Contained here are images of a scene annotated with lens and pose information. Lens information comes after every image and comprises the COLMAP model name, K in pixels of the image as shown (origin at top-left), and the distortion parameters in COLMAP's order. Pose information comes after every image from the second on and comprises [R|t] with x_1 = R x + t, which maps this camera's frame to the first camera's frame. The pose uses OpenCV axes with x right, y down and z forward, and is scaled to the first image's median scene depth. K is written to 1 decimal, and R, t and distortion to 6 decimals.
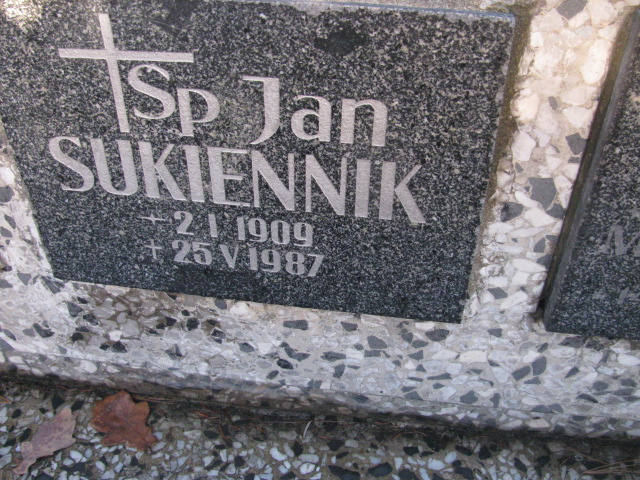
lens RADIAL K [[665.2, 0, 333.8], [0, 665.2, 240.3], [0, 0, 1]] dist [-0.243459, 0.271118]
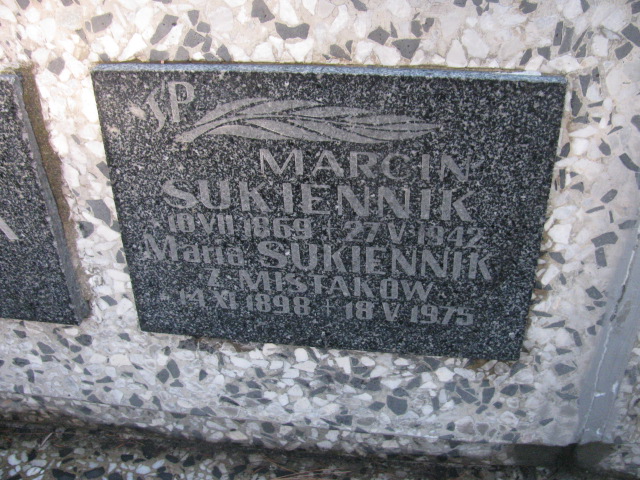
lens RADIAL K [[665.2, 0, 333.8], [0, 665.2, 240.3], [0, 0, 1]] dist [-0.243459, 0.271118]
pose [[0.999584, -0.023813, -0.016261, 0.596733], [0.021528, 0.991469, -0.128553, 0.115216], [0.019184, 0.128150, 0.991569, -0.176339]]
